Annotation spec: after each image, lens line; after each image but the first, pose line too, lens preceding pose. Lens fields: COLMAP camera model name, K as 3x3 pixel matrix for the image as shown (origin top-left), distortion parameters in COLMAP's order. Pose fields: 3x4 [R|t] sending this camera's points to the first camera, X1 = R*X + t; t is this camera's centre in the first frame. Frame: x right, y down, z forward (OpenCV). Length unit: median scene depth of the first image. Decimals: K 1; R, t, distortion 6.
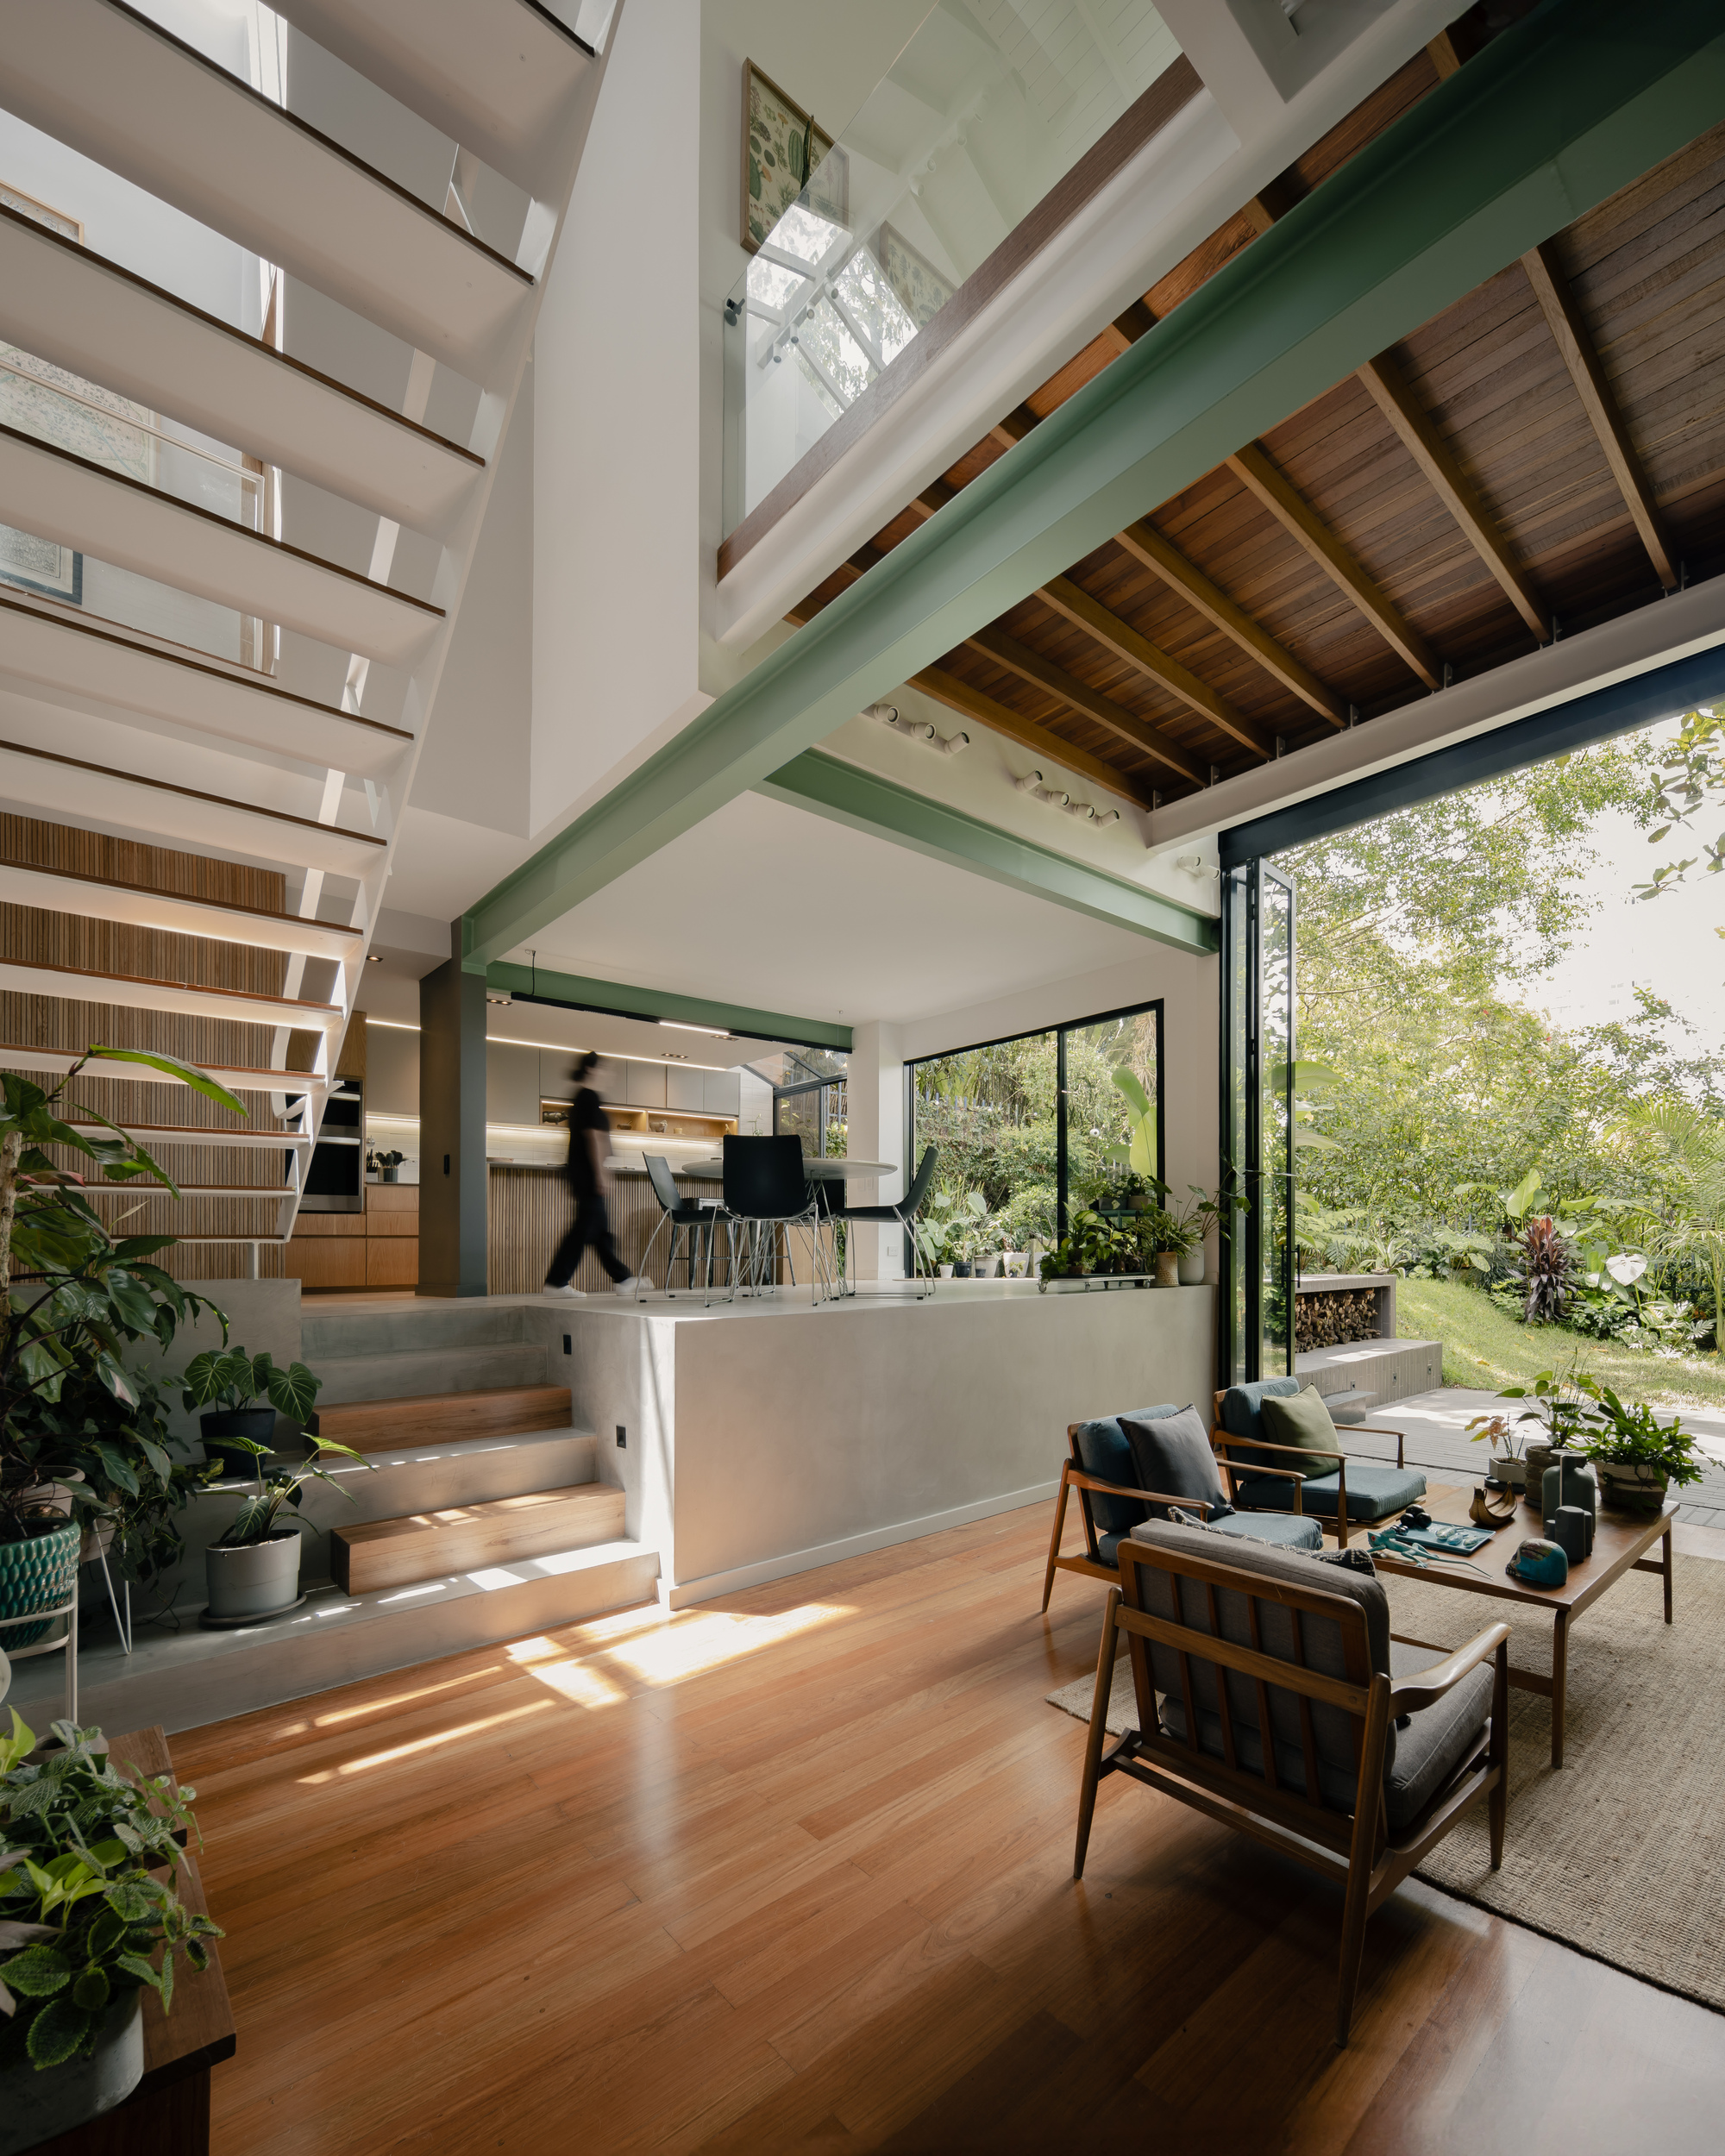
lens RADIAL K [[972.3, 0, 862.5], [0, 972.3, 1078.0], [0, 0, 1]] dist [0.000003, -0.000003]
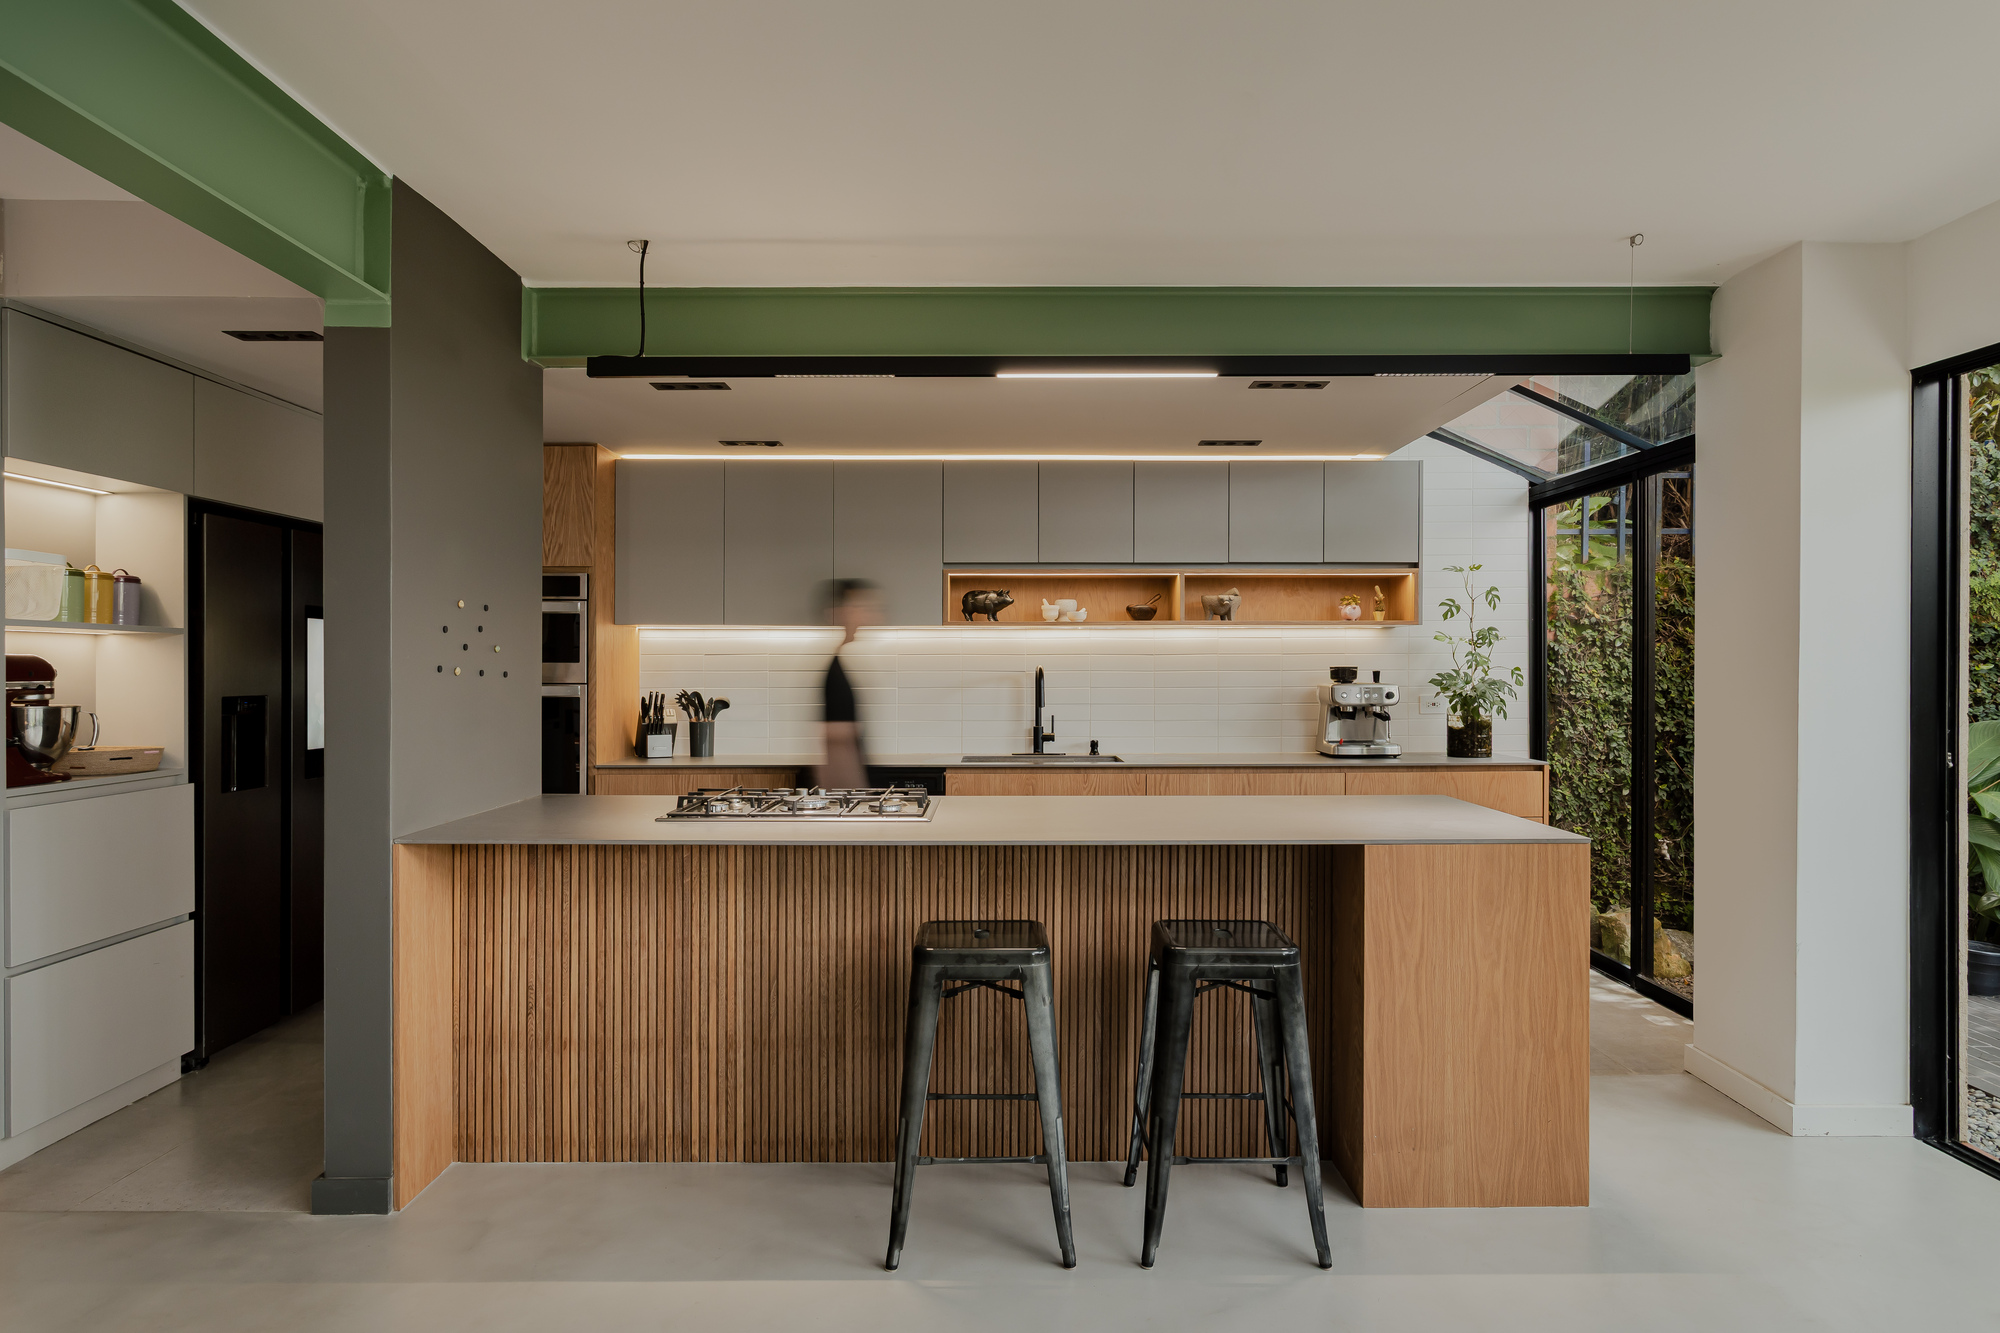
lens RADIAL K [[1163.1, 0, 1000.0], [0, 1163.1, 666.5], [0, 0, 1]] dist [-0.001307, -0.000417]
pose [[0.776289, 0.004095, -0.630364, 0.049239], [0.114597, 0.982400, 0.147507, -0.012953], [0.619873, -0.186746, 0.762157, 0.552784]]
